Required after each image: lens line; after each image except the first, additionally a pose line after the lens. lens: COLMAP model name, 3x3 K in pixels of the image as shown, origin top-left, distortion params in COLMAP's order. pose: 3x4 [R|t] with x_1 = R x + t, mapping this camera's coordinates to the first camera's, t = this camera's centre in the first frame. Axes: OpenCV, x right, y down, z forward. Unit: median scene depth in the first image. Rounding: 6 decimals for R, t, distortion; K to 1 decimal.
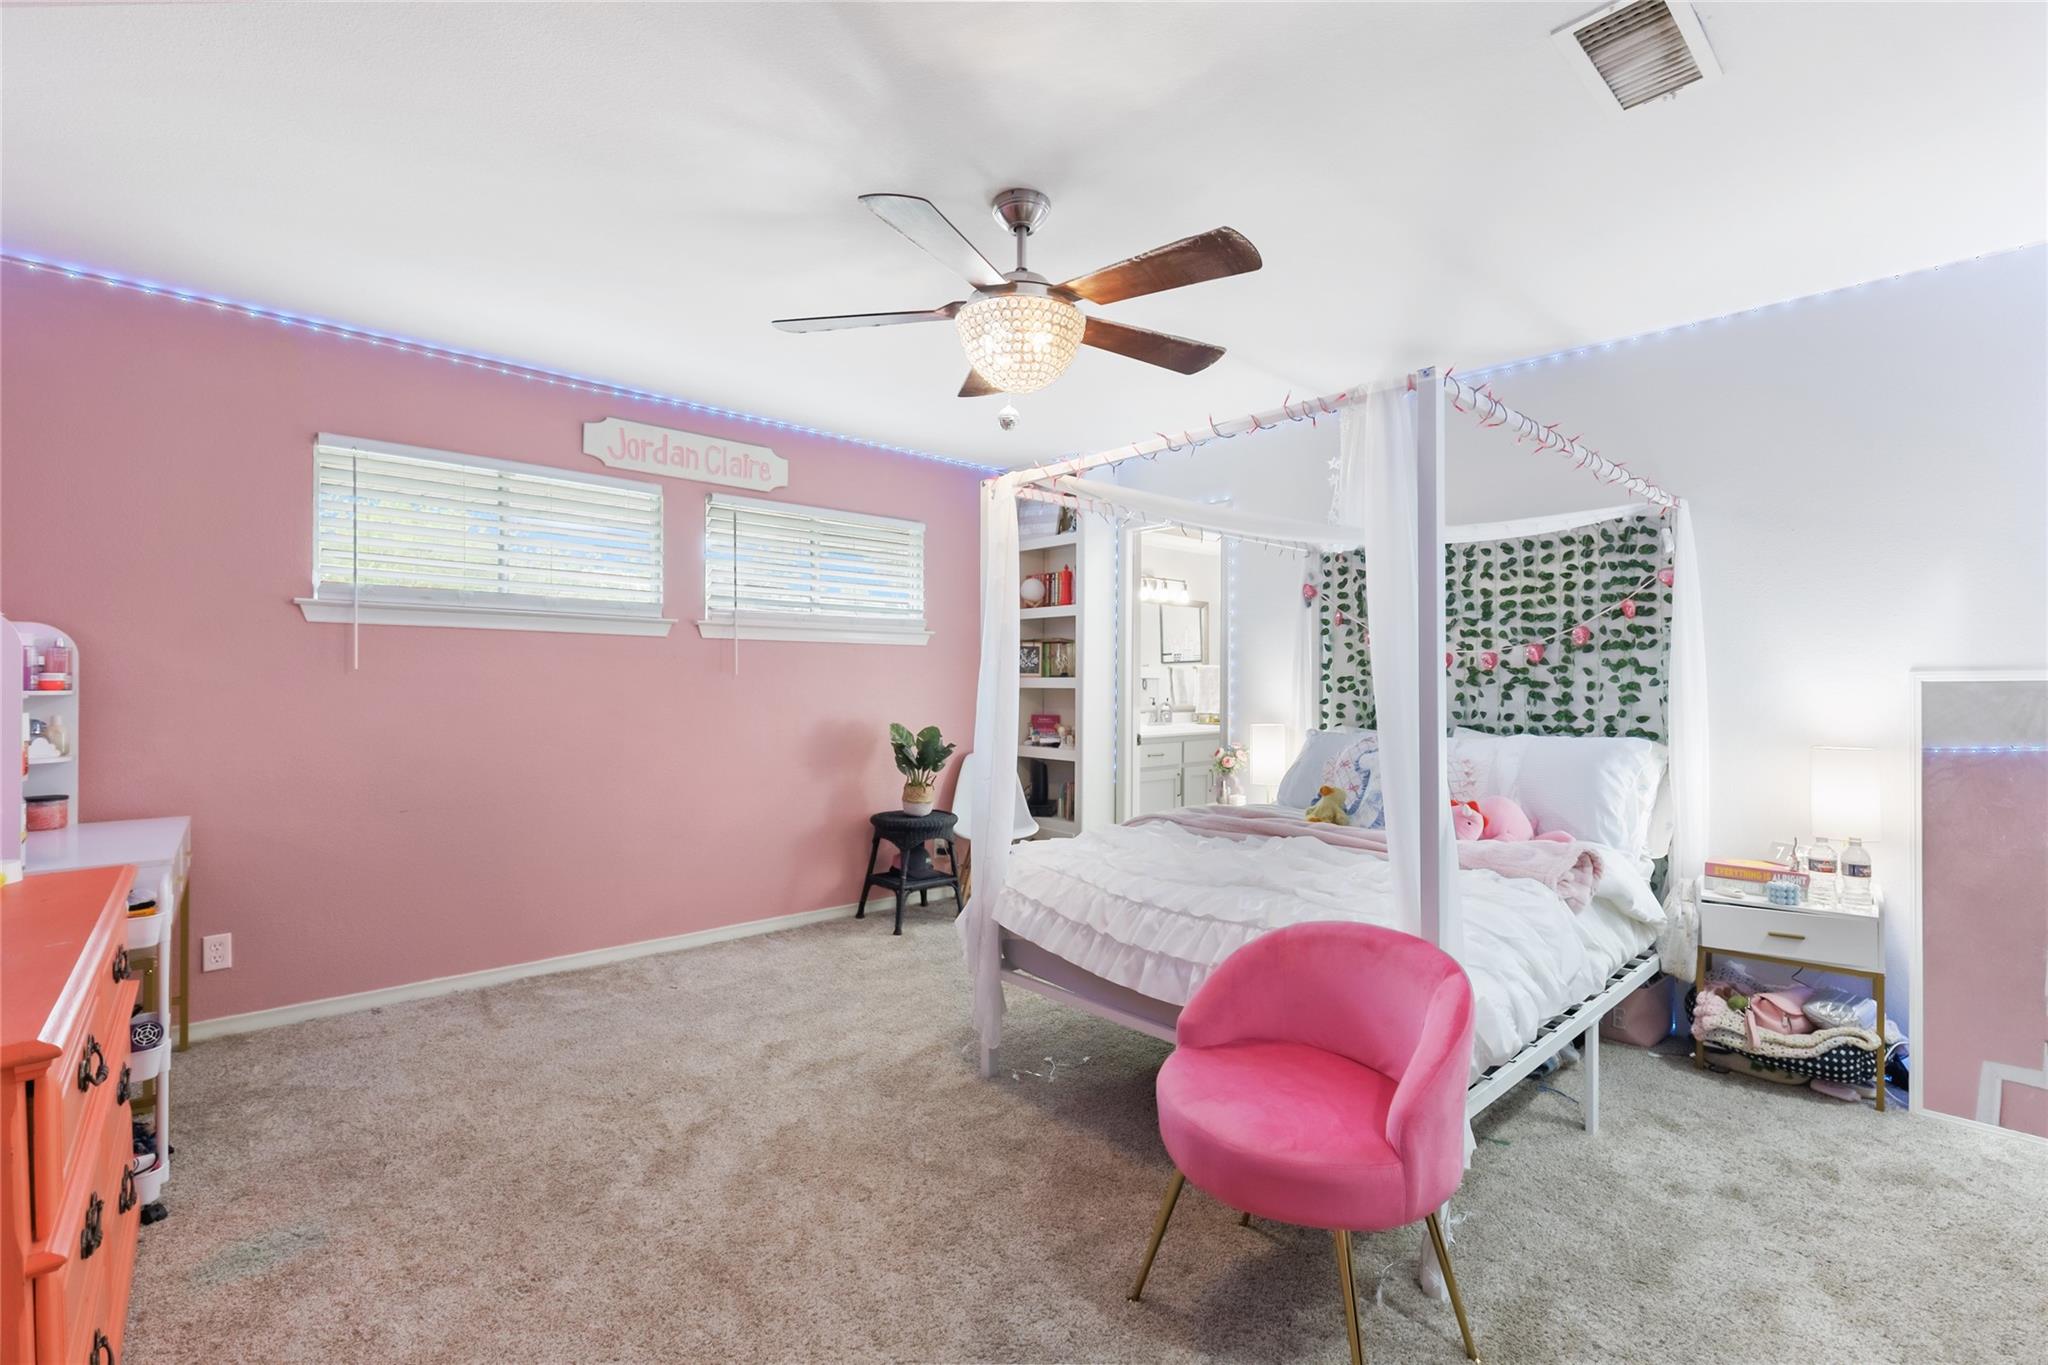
lens RADIAL K [[926.0, 0, 1022.8], [0, 926.0, 684.7], [0, 0, 1]] dist [-0.002671, -0.000221]
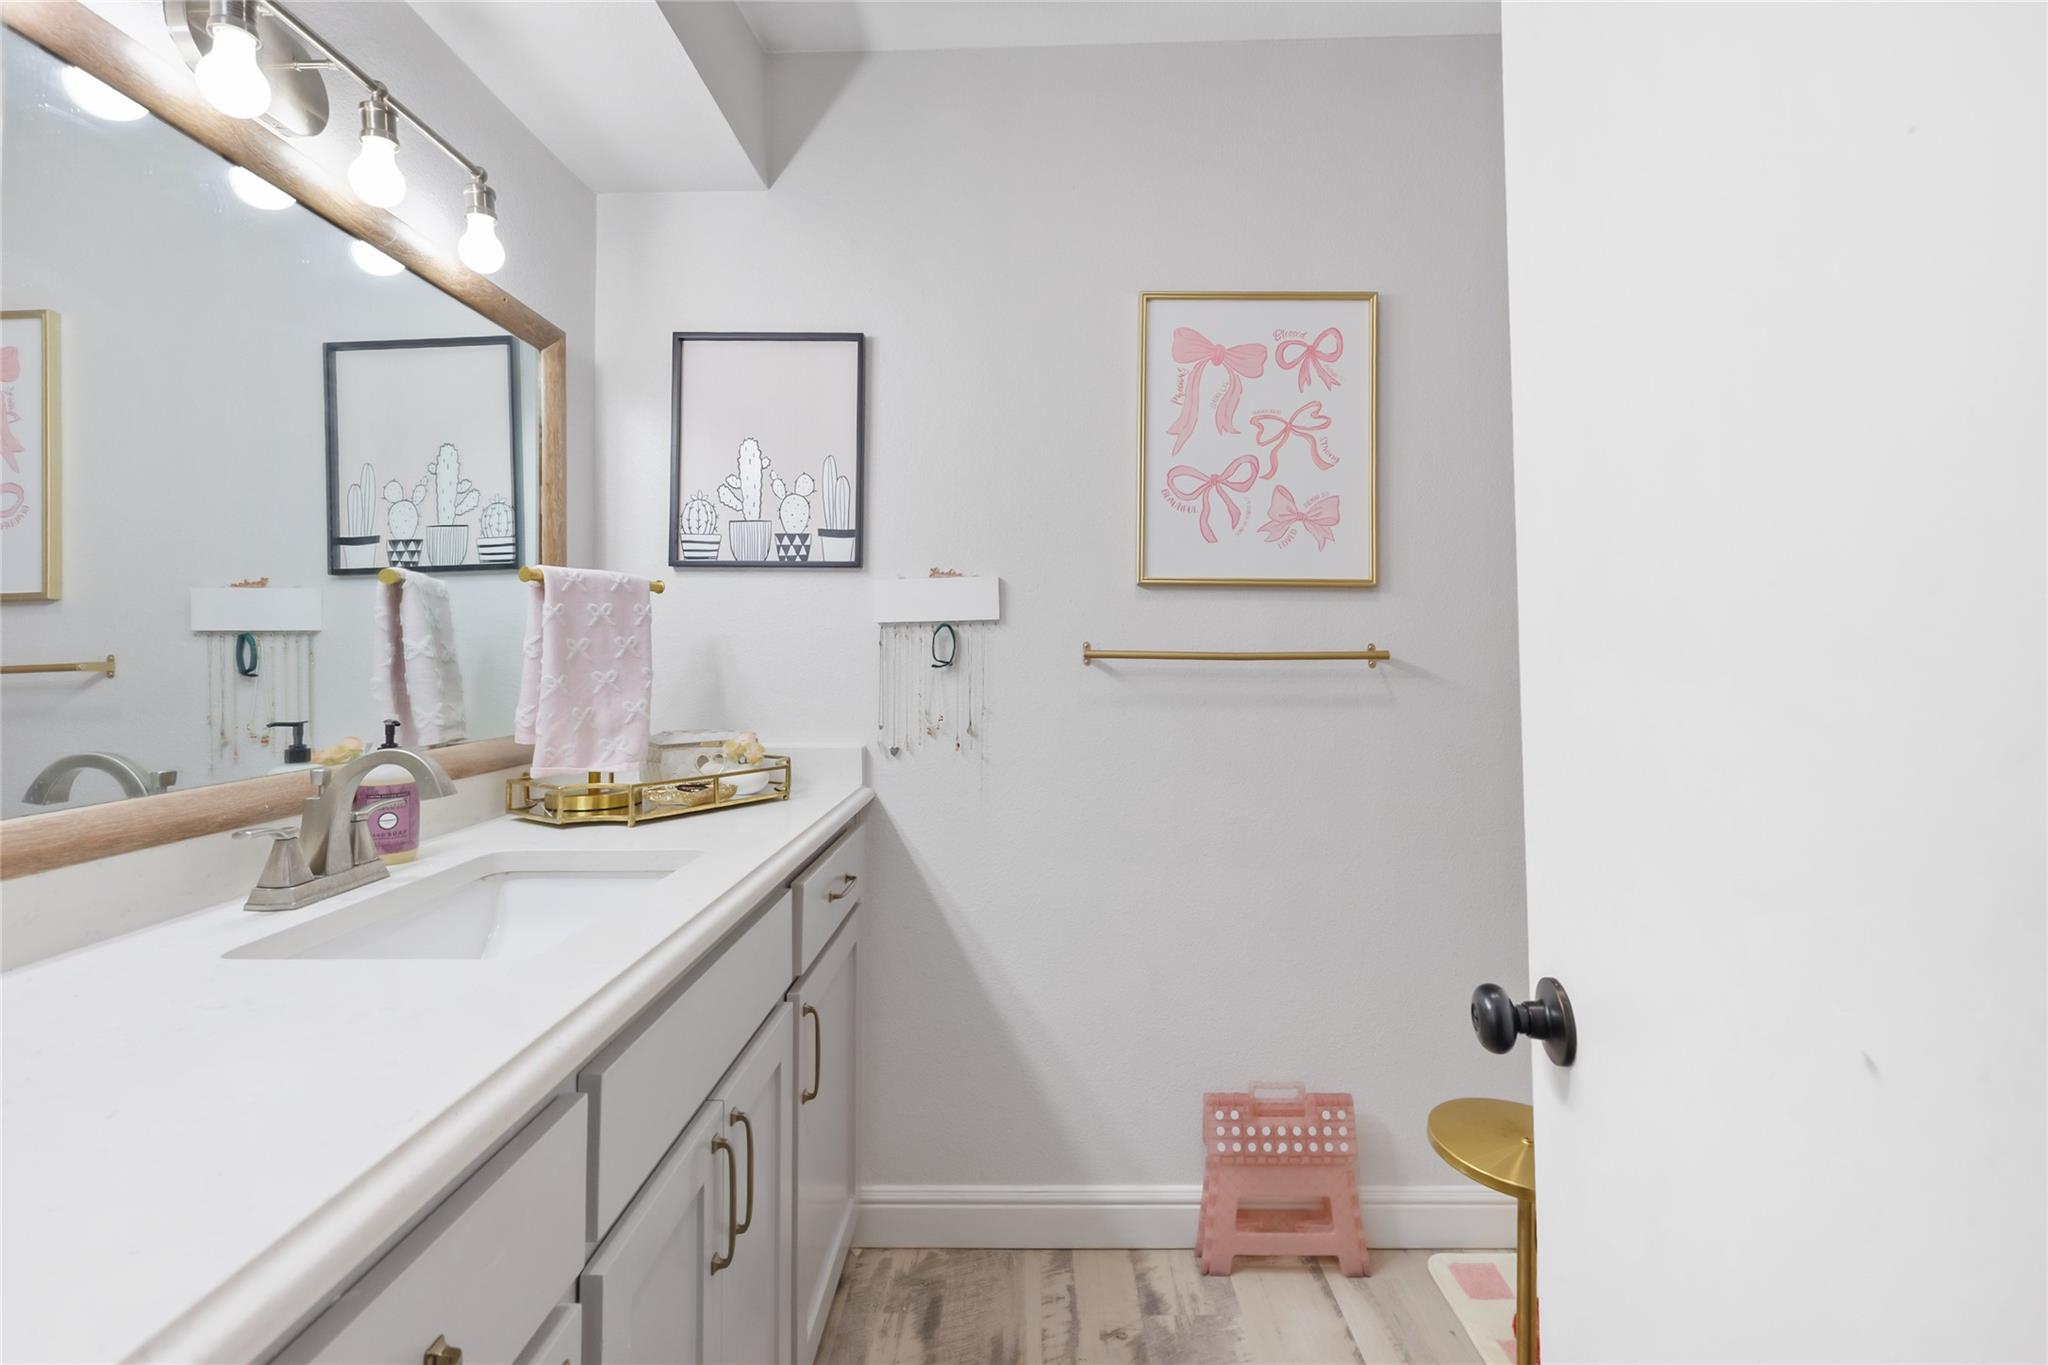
lens RADIAL K [[926.0, 0, 1025.3], [0, 926.0, 666.8], [0, 0, 1]] dist [-0.002671, -0.000221]
pose [[0.685368, 0.006230, 0.728170, 0.104852], [-0.007692, 0.999970, -0.001315, 0.002858], [-0.728156, -0.004699, 0.685395, 0.756377]]
